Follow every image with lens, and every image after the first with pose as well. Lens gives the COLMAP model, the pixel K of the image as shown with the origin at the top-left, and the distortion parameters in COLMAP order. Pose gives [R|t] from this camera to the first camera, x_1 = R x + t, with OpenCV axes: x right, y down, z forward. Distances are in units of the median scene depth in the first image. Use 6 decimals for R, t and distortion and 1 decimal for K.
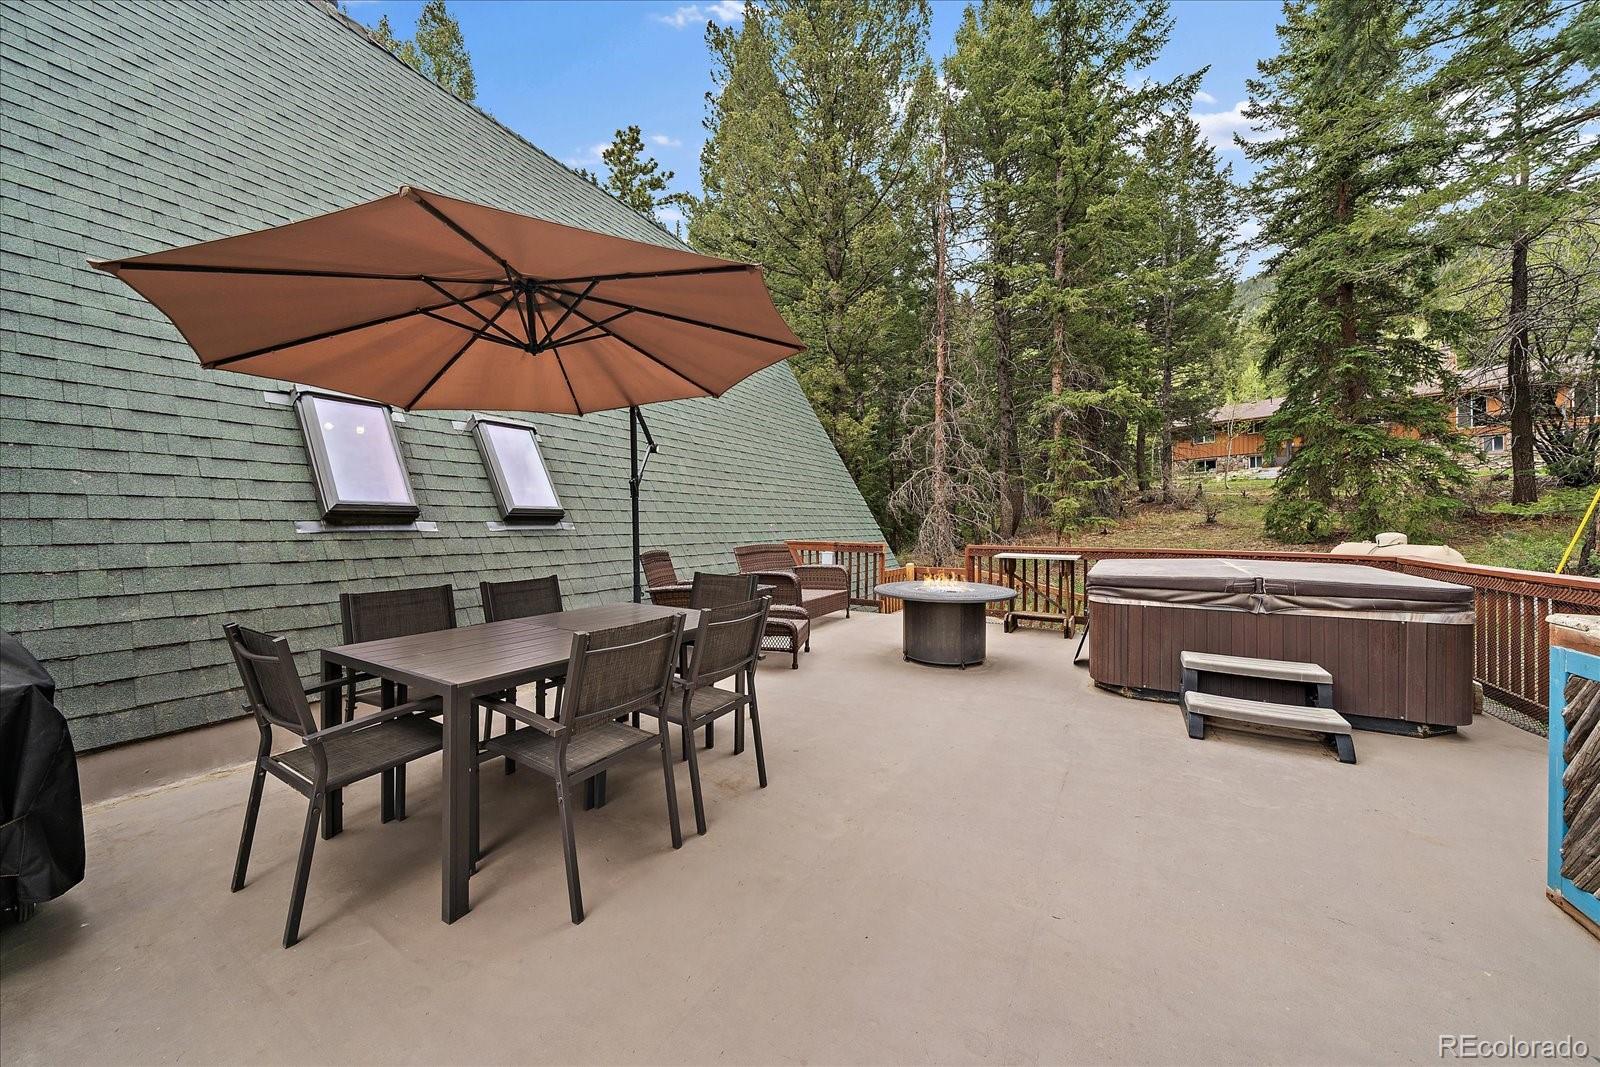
lens RADIAL K [[551.6, 0, 800.0], [0, 551.6, 533.5], [0, 0, 1]] dist [0.000207, -0.000004]
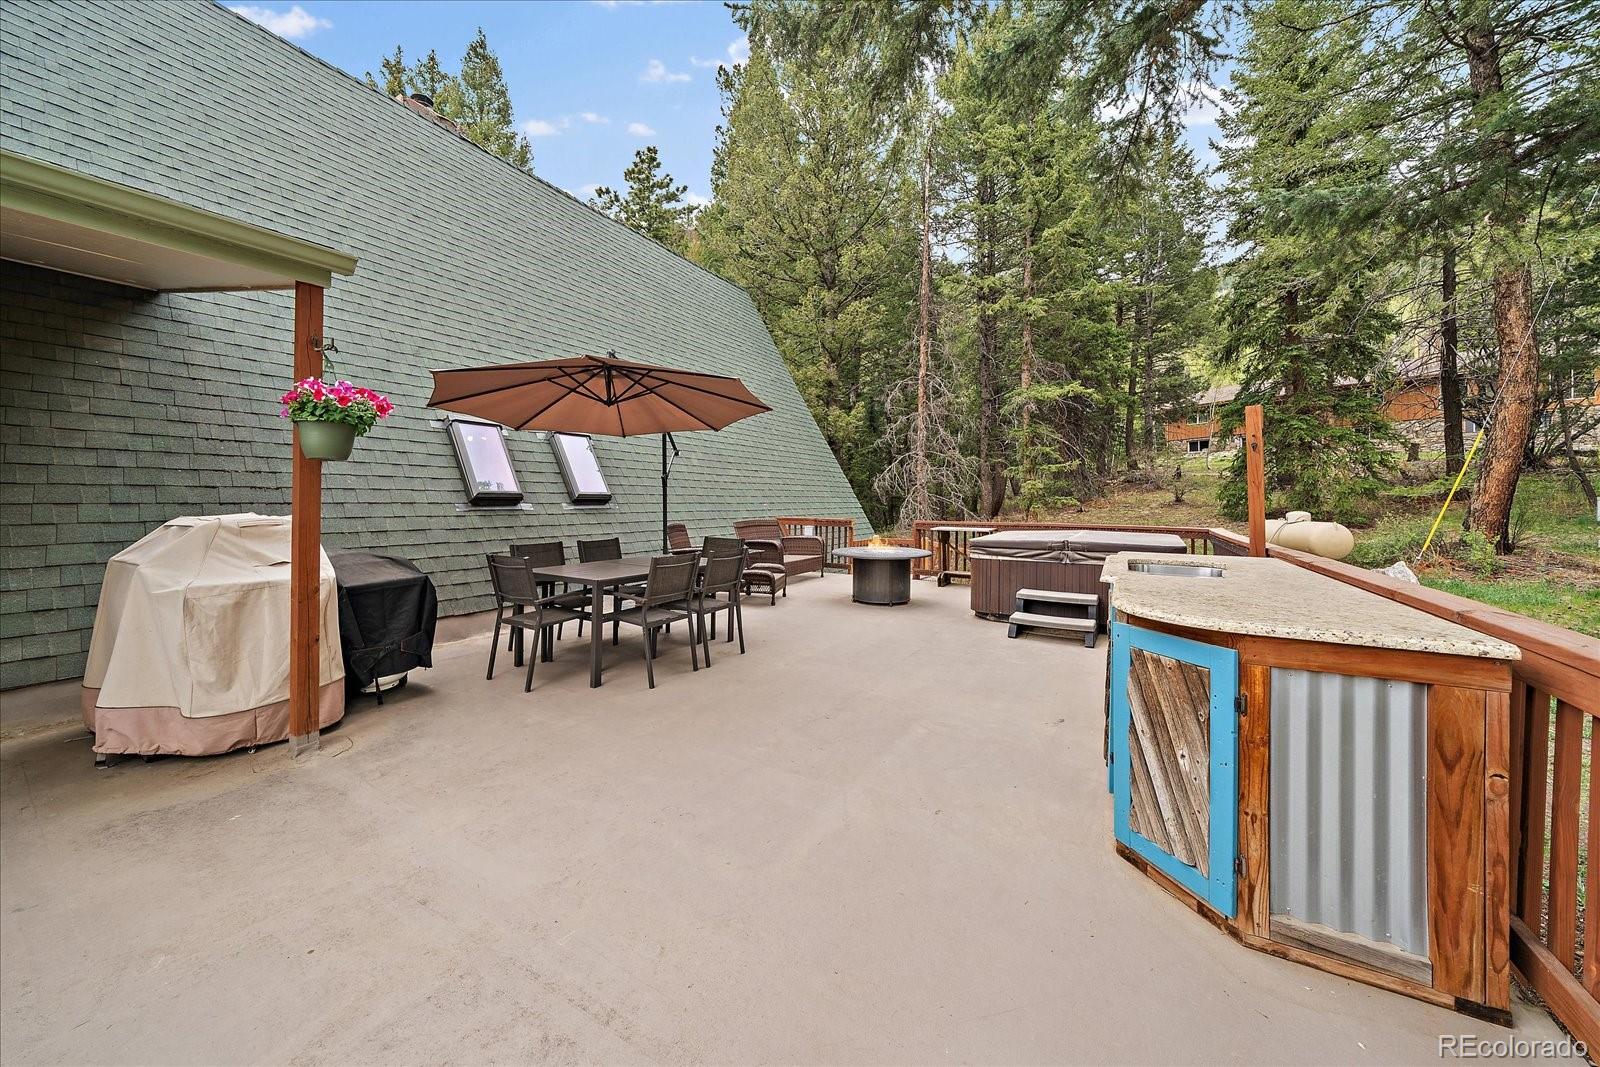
lens RADIAL K [[565.7, 0, 816.9], [0, 565.7, 485.9], [0, 0, 1]] dist [0.000061, 0.000033]
pose [[0.999919, 0.002401, 0.012514, 0.057760], [-0.001849, 0.999034, -0.043908, -0.001719], [-0.012607, 0.043881, 0.998957, -0.332684]]
